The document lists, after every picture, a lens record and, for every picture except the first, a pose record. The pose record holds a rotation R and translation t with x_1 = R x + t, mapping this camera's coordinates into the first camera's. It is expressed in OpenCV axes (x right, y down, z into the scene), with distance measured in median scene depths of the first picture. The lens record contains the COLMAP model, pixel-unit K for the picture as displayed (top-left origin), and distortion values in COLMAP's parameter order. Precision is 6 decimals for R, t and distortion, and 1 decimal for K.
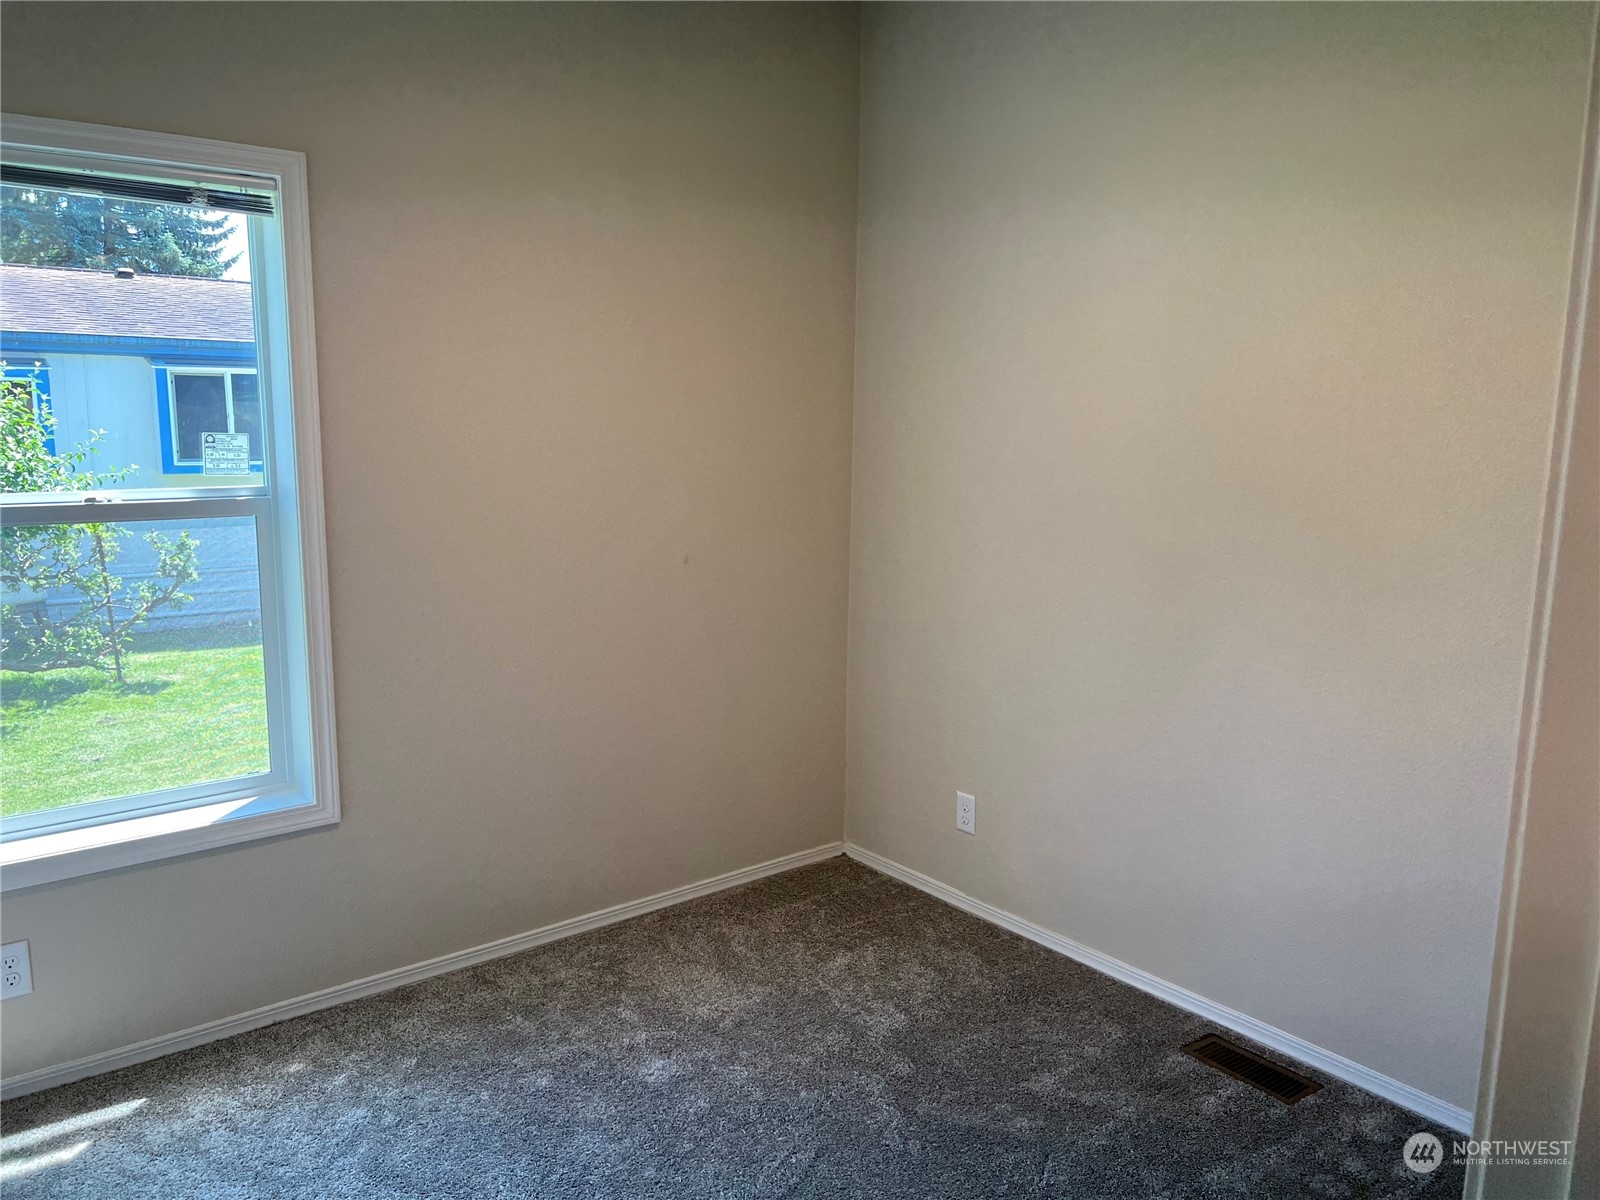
lens RADIAL K [[1194.2, 0, 794.2], [0, 1194.2, 596.0], [0, 0, 1]] dist [0.065089, -0.077264]
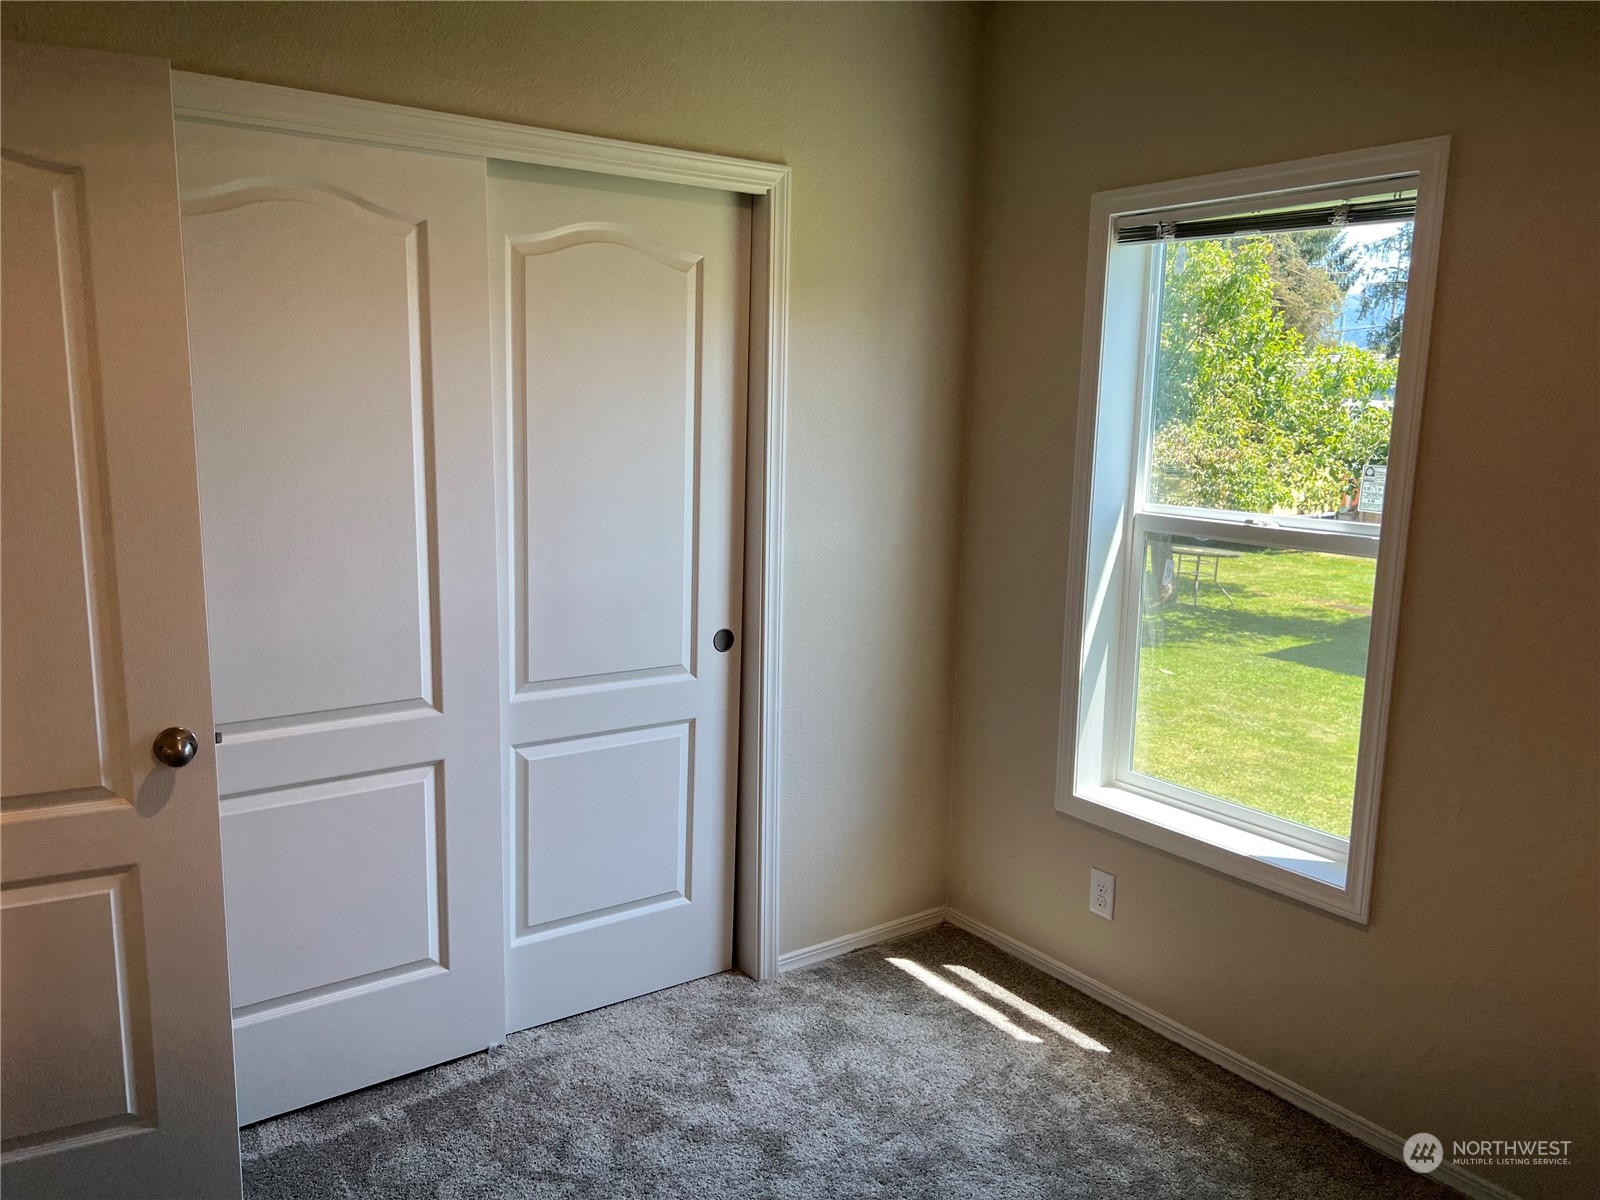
lens RADIAL K [[1194.2, 0, 787.3], [0, 1194.2, 601.5], [0, 0, 1]] dist [0.065089, -0.077264]
pose [[-0.048667, 0.155744, -0.986598, 0.500492], [-0.169923, 0.972078, 0.161834, -0.114980], [0.984255, 0.175522, -0.020844, 0.640502]]
